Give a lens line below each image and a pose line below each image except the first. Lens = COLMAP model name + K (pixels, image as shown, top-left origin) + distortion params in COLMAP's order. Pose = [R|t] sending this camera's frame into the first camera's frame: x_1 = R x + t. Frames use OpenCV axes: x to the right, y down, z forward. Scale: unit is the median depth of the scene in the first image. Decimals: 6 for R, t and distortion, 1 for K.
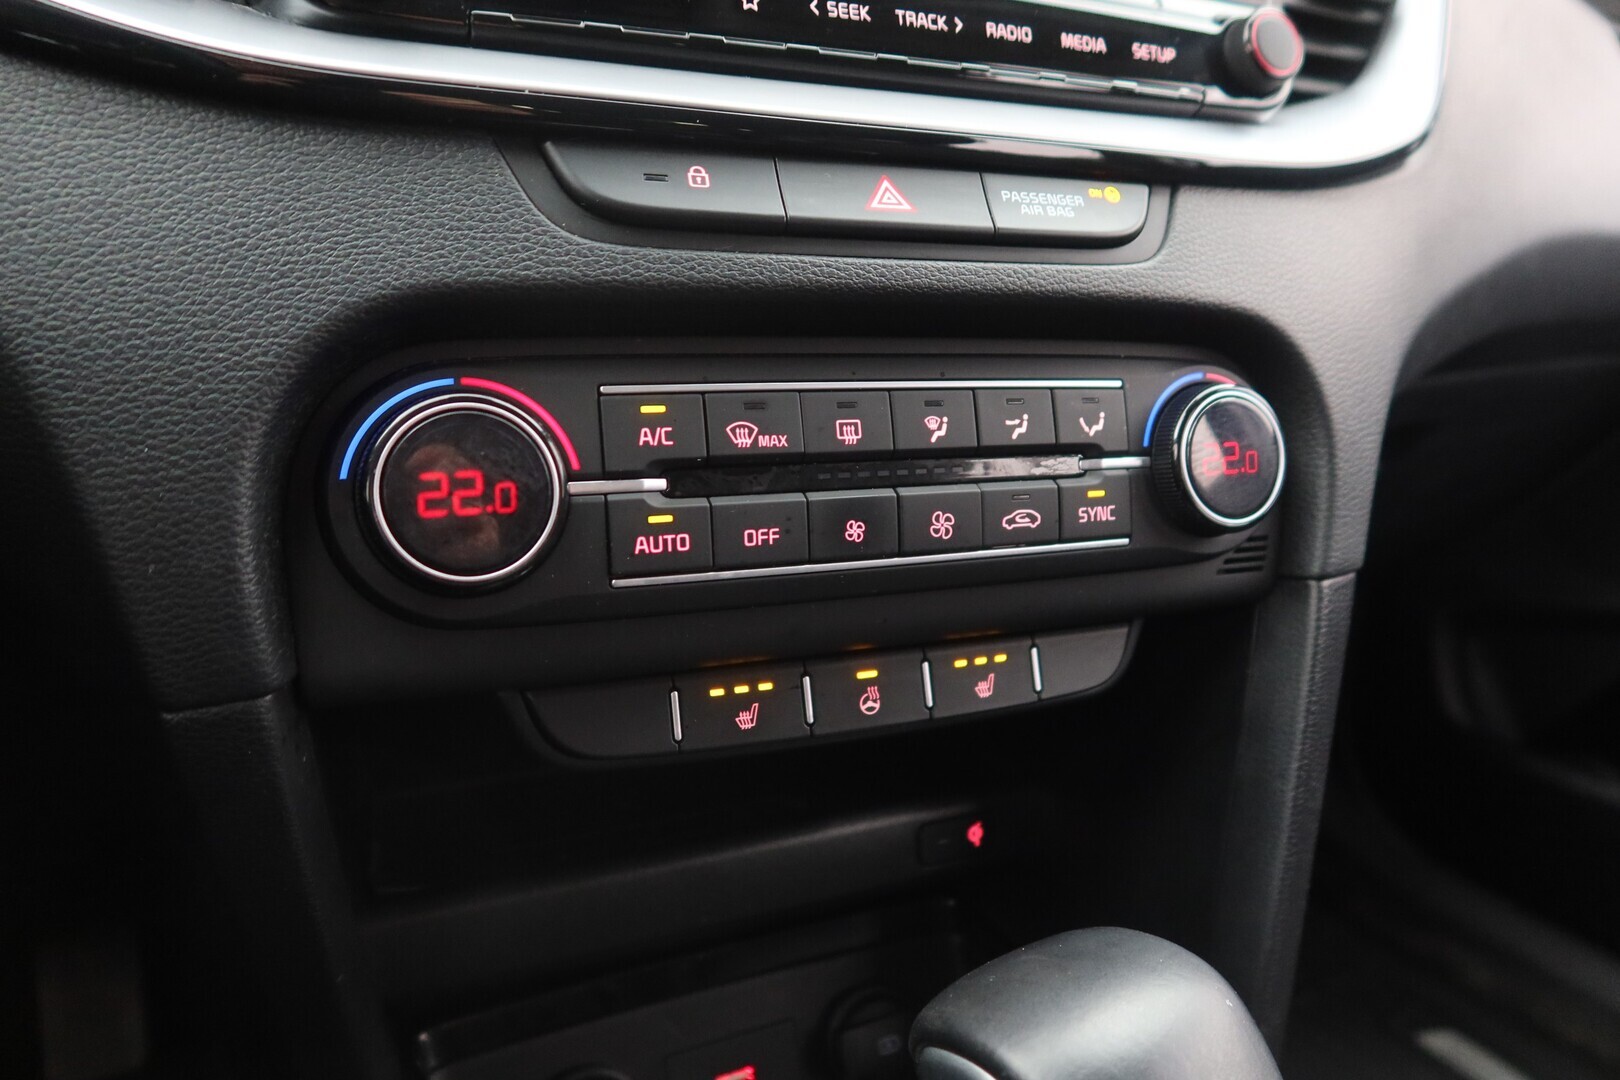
lens RADIAL K [[1090.8, 0, 810.0], [0, 1090.8, 540.0], [0, 0, 1]] dist [-0.026051, 0.008485]
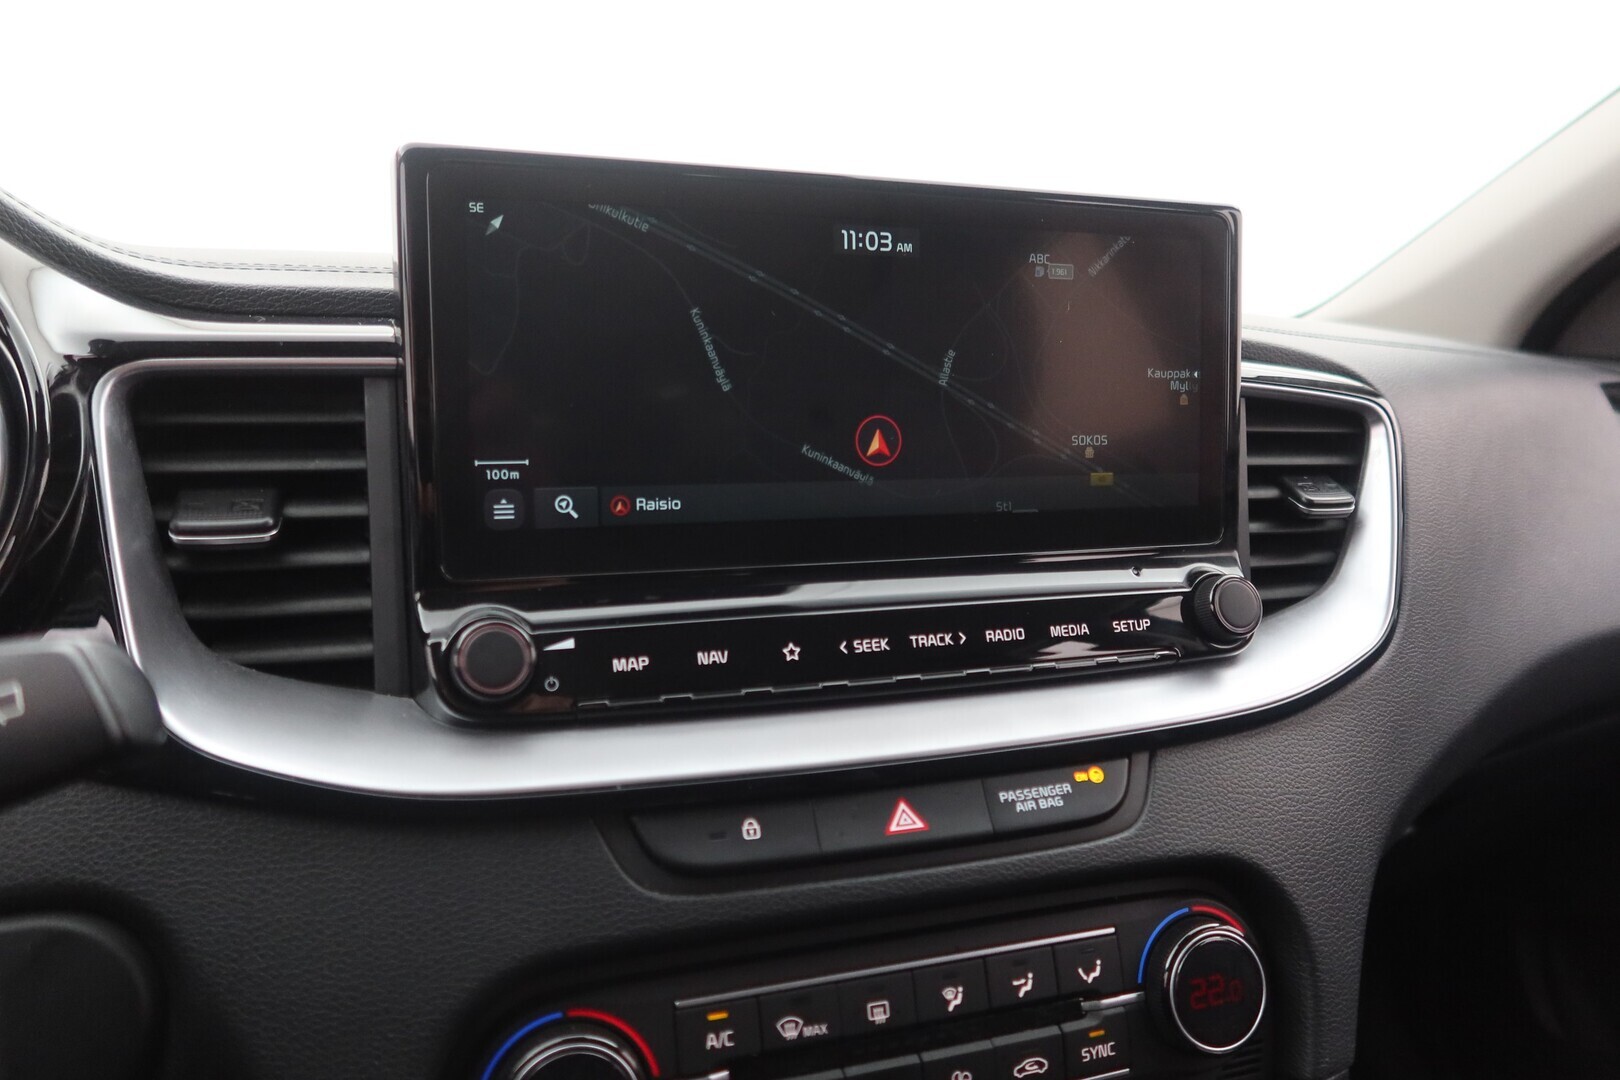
lens RADIAL K [[1090.8, 0, 810.0], [0, 1090.8, 540.0], [0, 0, 1]] dist [-0.026051, 0.008485]
pose [[0.996596, -0.030839, -0.076456, 0.064197], [0.018046, 0.986511, -0.162697, -0.397771], [0.080442, 0.160764, 0.983709, -0.264168]]
